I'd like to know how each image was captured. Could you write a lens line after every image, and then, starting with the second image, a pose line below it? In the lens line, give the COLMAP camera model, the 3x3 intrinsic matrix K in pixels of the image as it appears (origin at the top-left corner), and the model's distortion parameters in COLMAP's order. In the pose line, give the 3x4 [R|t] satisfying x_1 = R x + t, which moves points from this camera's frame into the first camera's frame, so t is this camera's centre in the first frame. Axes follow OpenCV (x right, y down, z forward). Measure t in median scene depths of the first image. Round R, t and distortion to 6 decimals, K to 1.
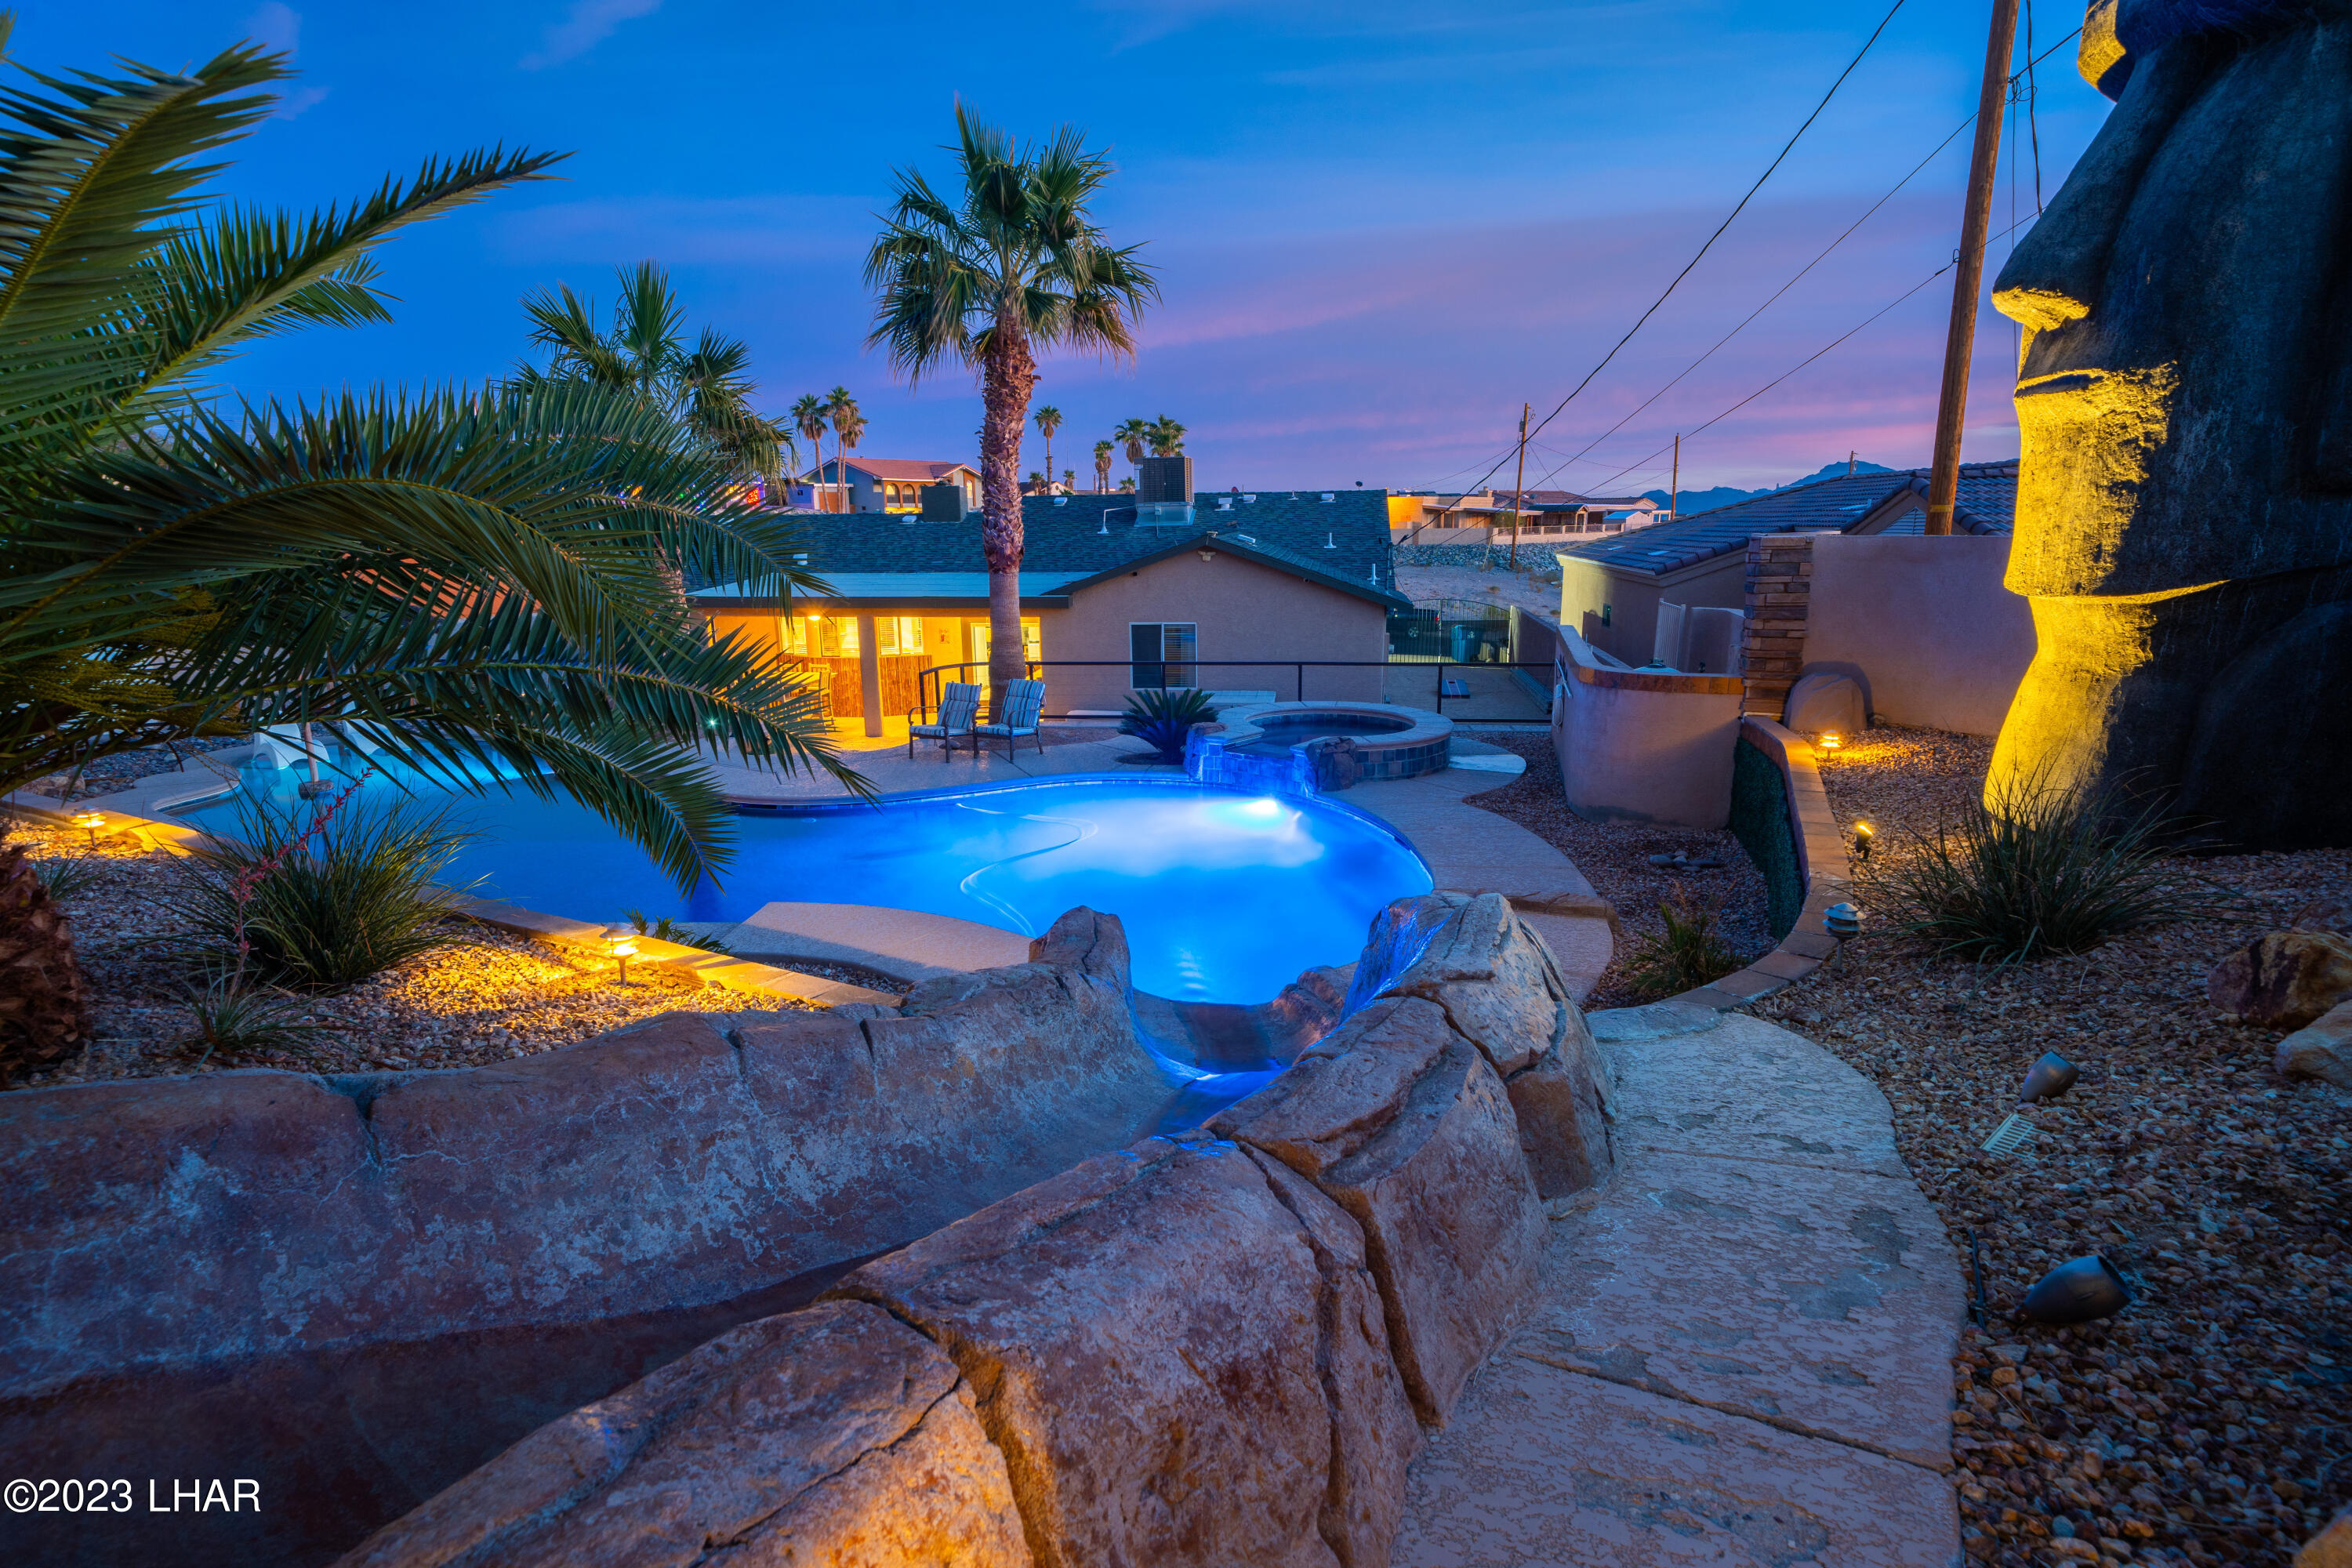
lens RADIAL K [[1197.5, 0, 1171.5], [0, 1197.5, 792.5], [0, 0, 1]] dist [0.011843, 0.007071]
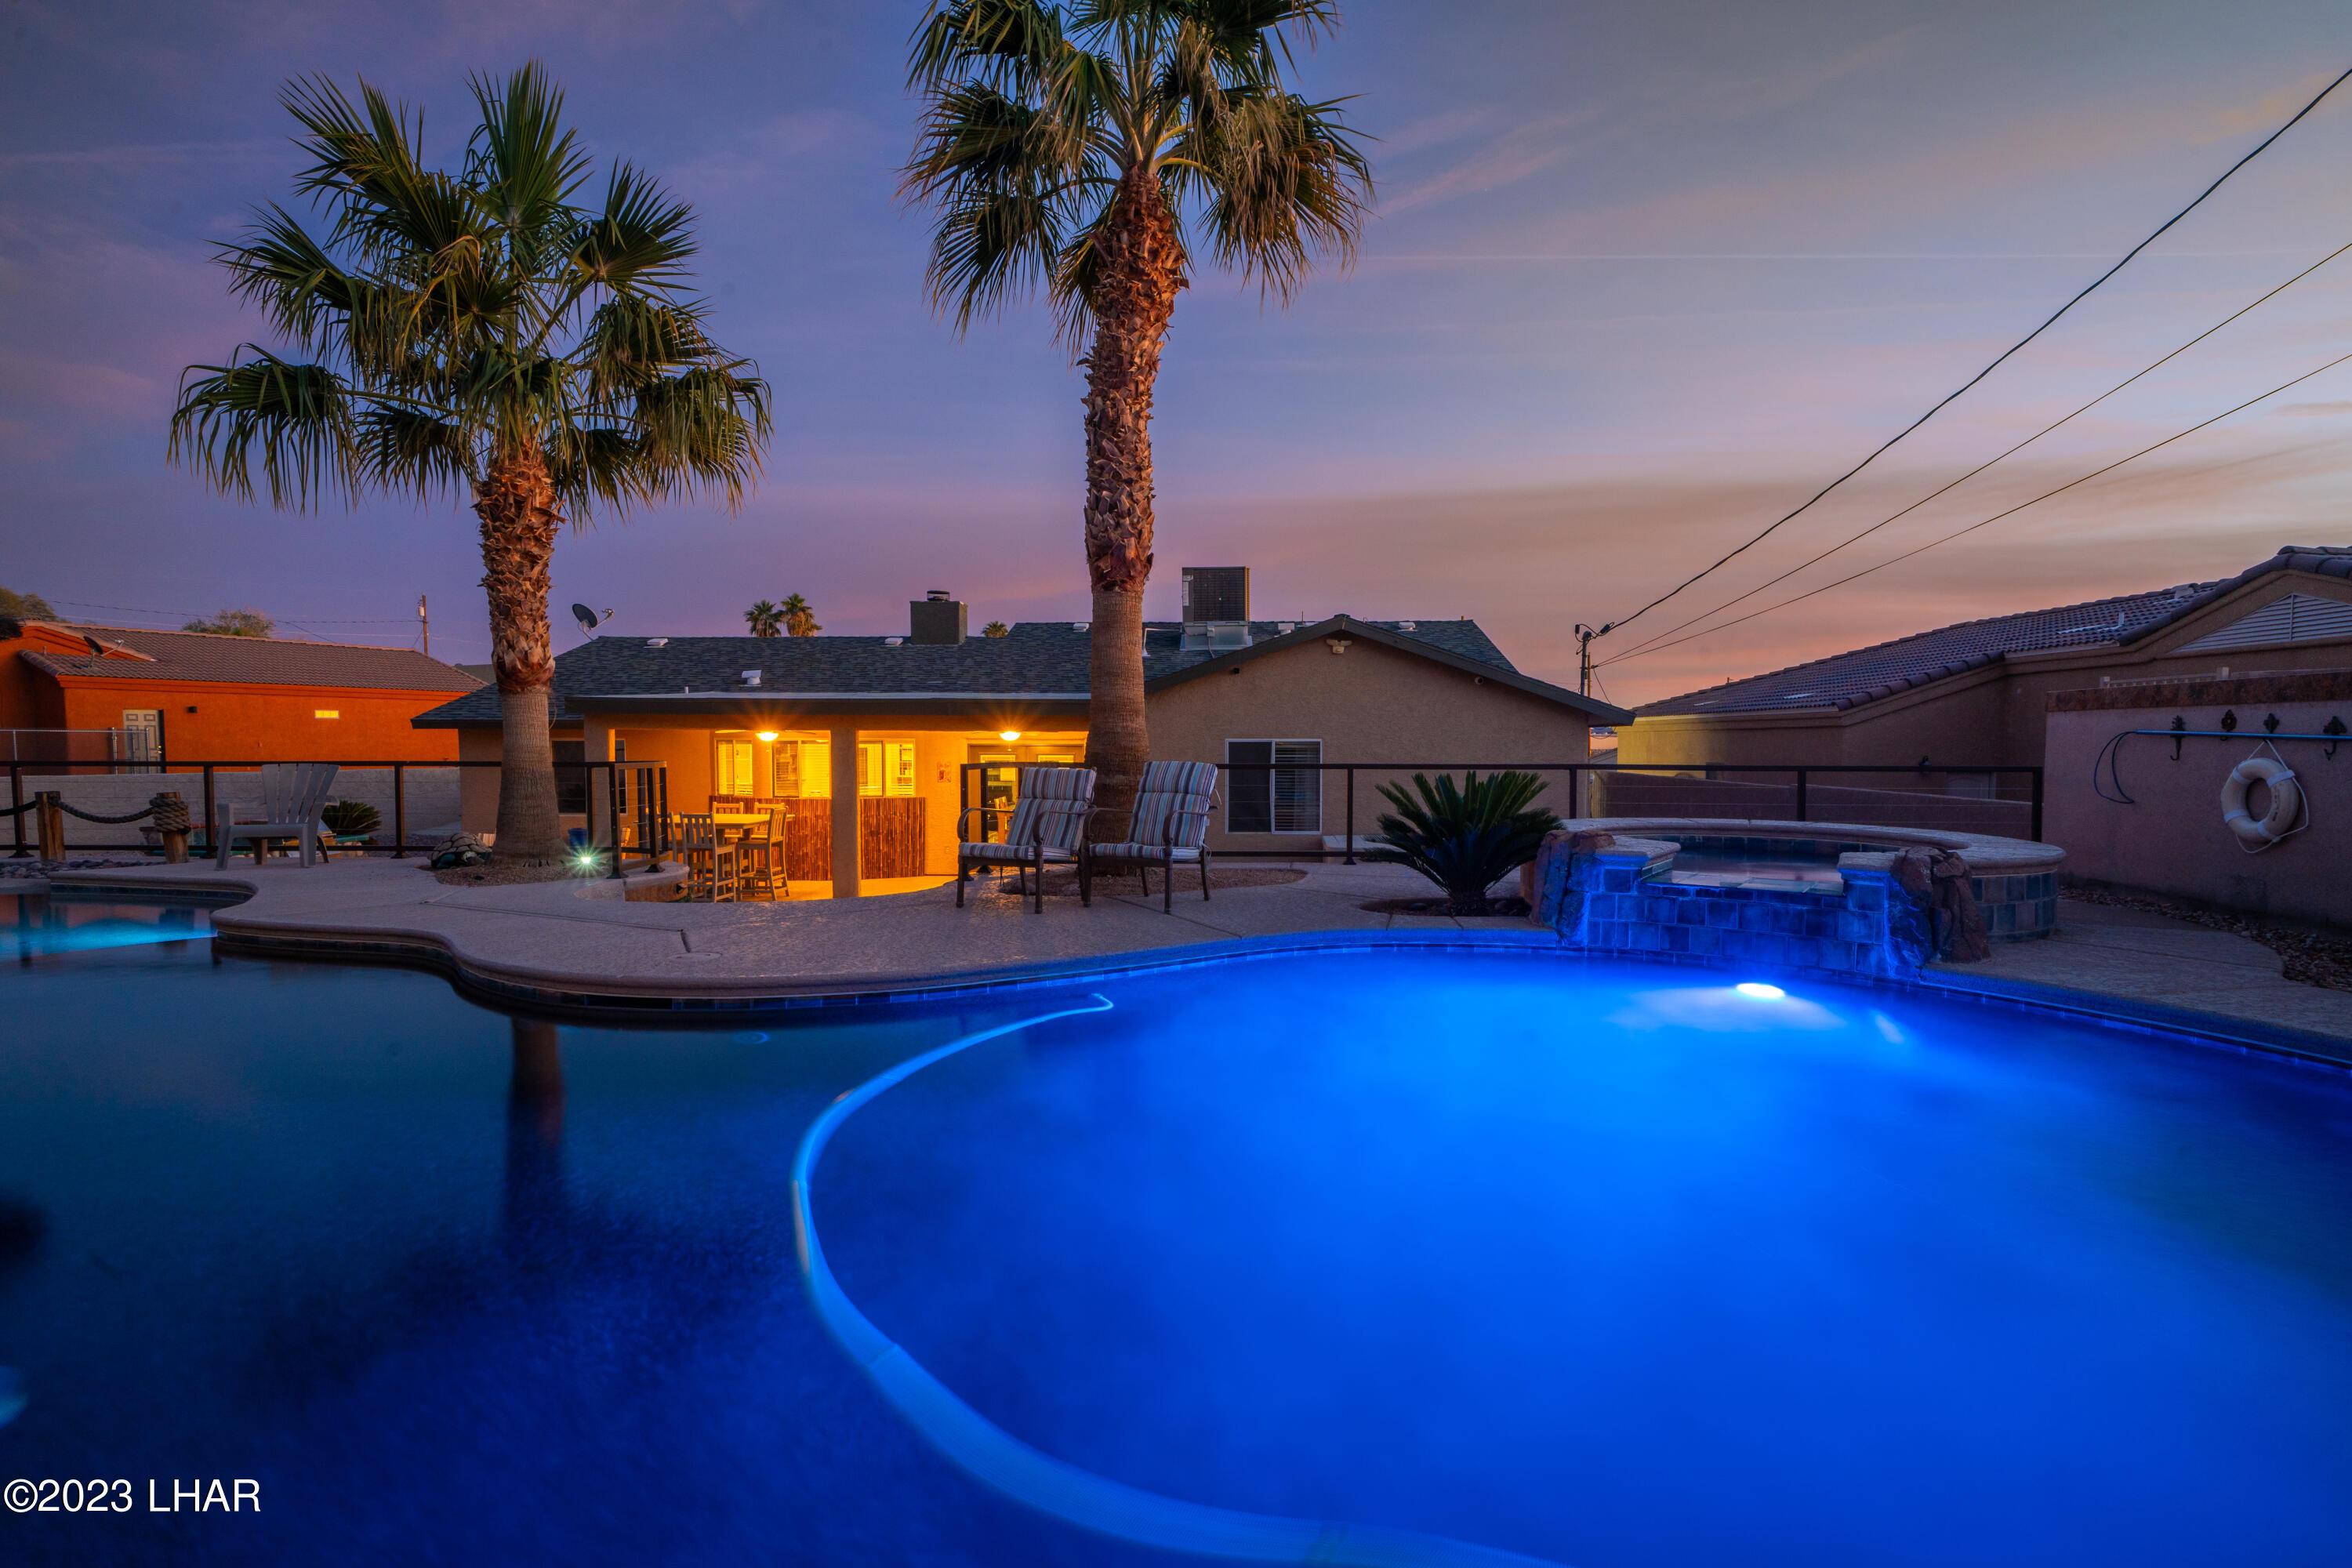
lens RADIAL K [[1106.4, 0, 1185.9], [0, 1106.4, 788.6], [0, 0, 1]] dist [0.009737, -0.000800]
pose [[0.996290, 0.012078, 0.085210, -0.490679], [0.003701, 0.983176, -0.182624, 0.025410], [-0.085982, 0.182262, 0.979483, 1.573979]]
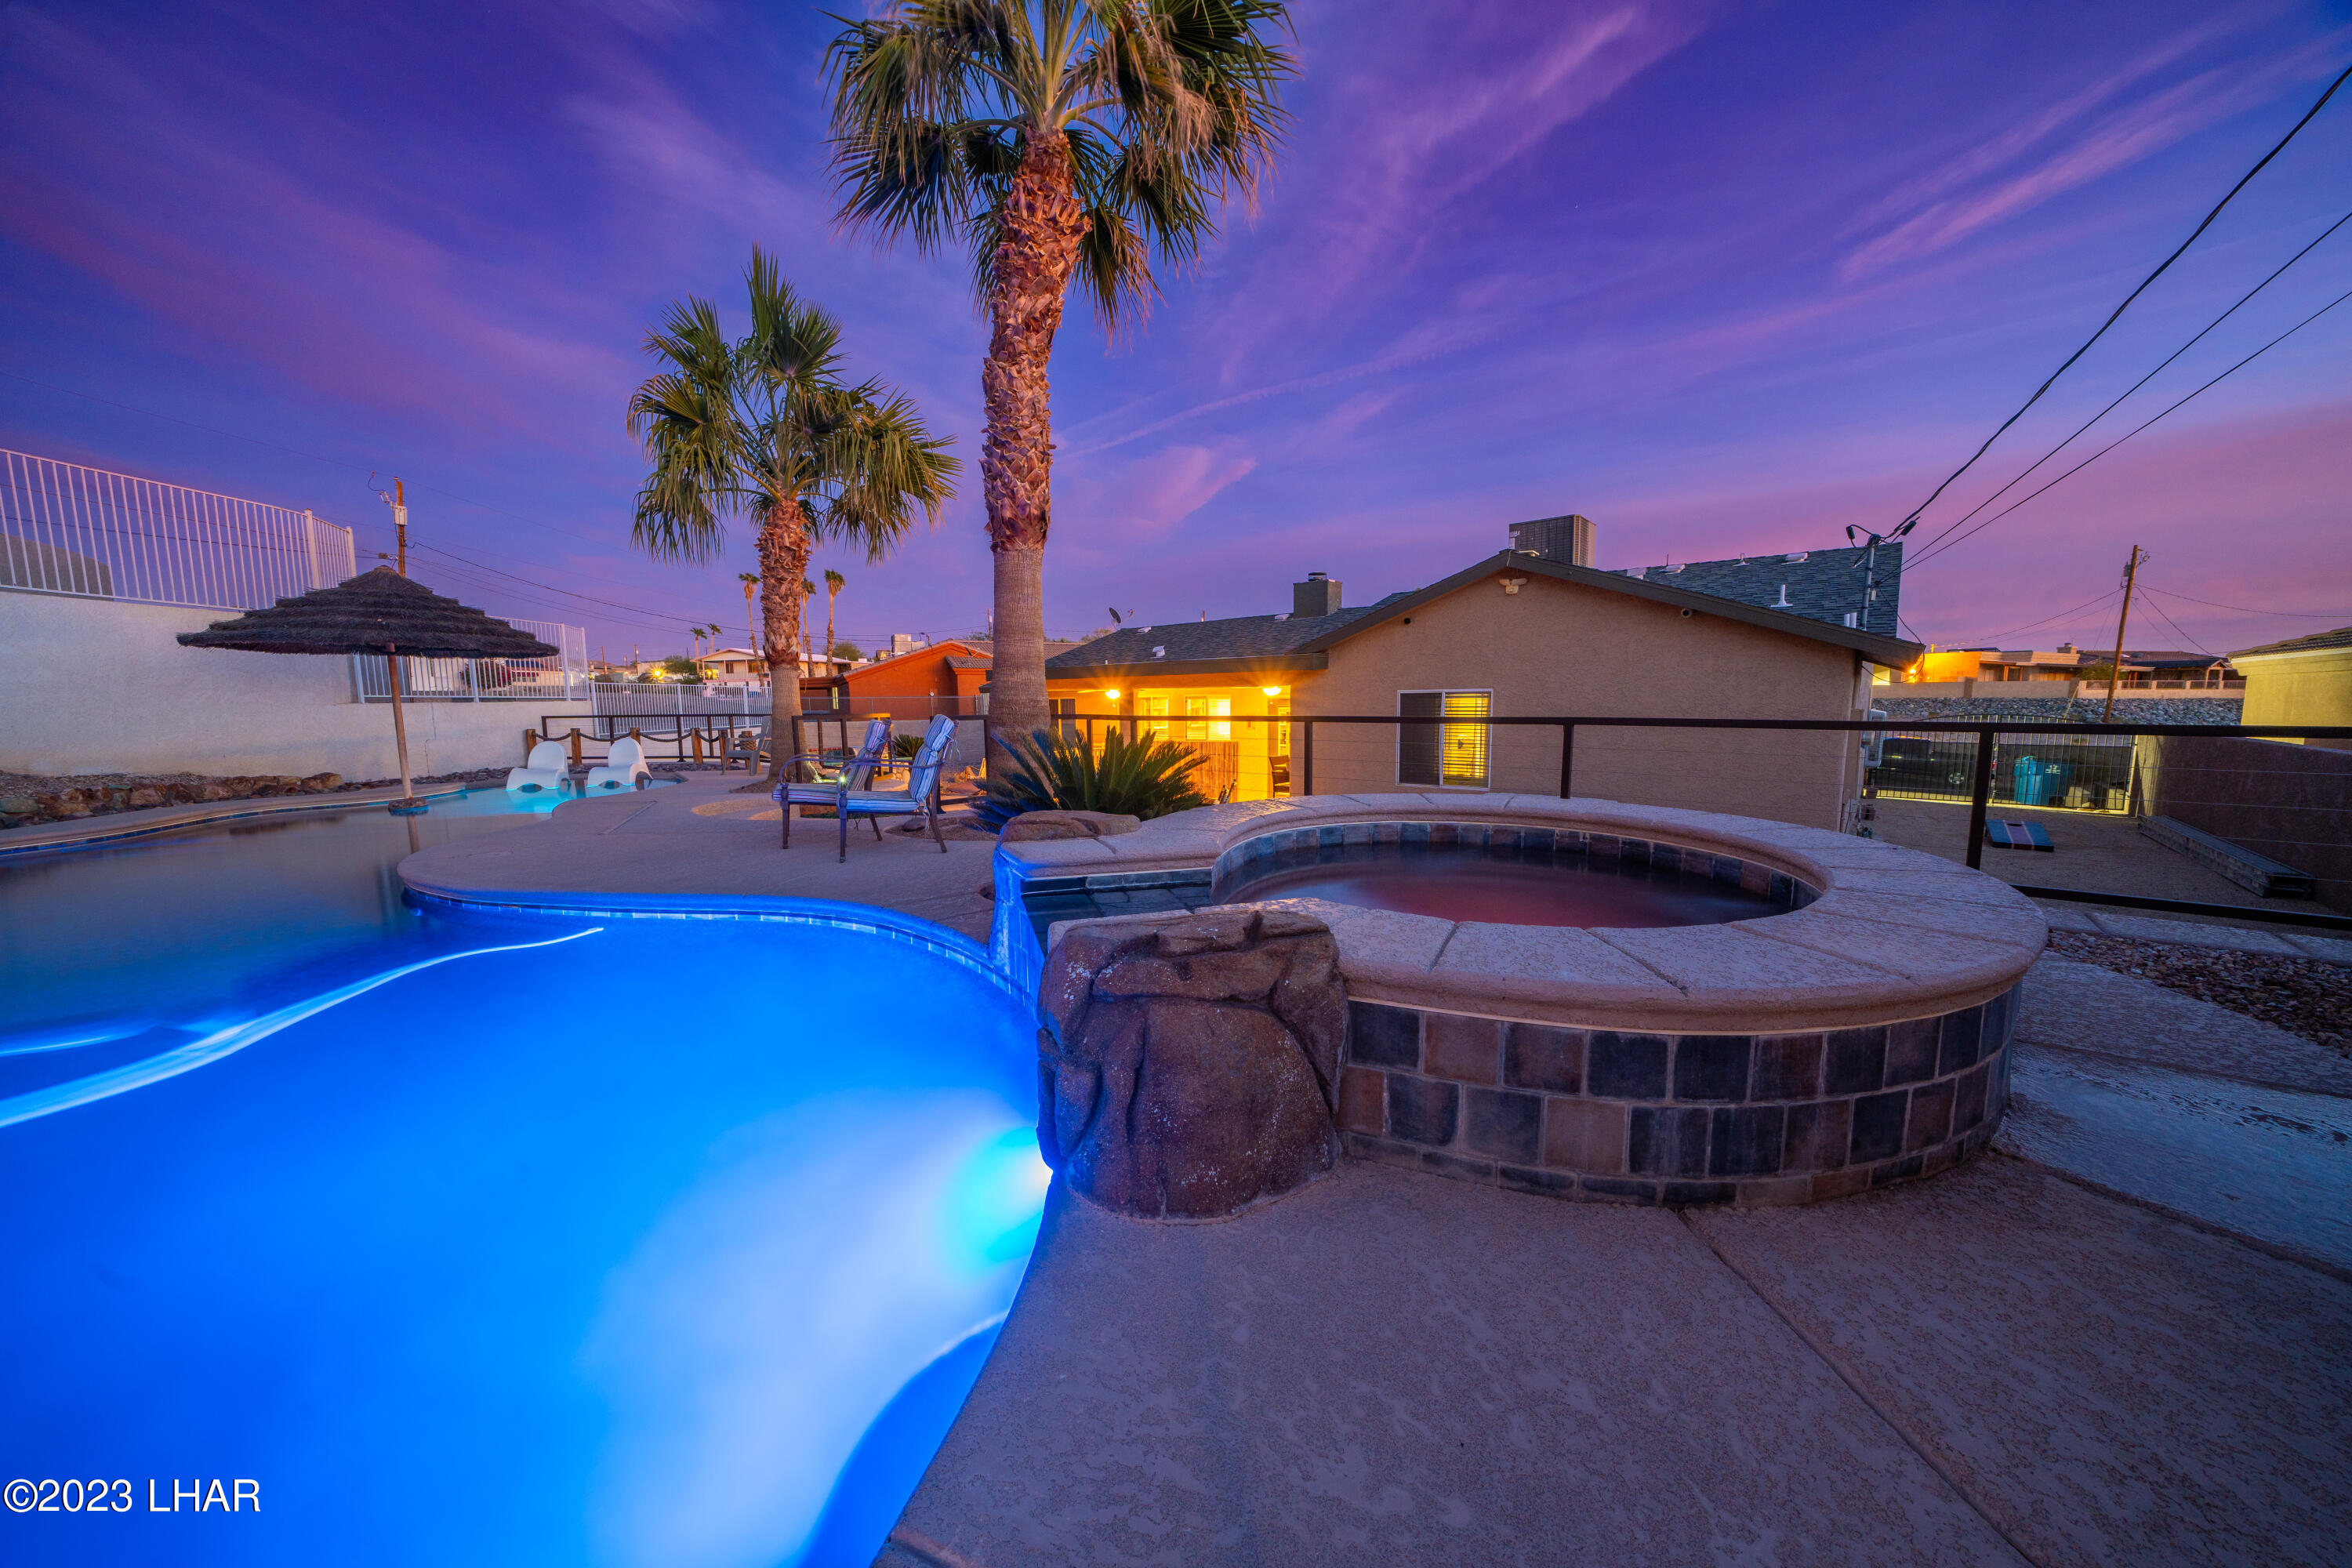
lens RADIAL K [[805.0, 0, 1174.9], [0, 805.0, 793.8], [0, 0, 1]] dist [-0.026430, 0.002252]
pose [[0.828561, 0.069520, -0.555566, 0.530881], [-0.125612, 0.990049, -0.063447, -0.147147], [0.545626, 0.122355, 0.829048, 2.313955]]
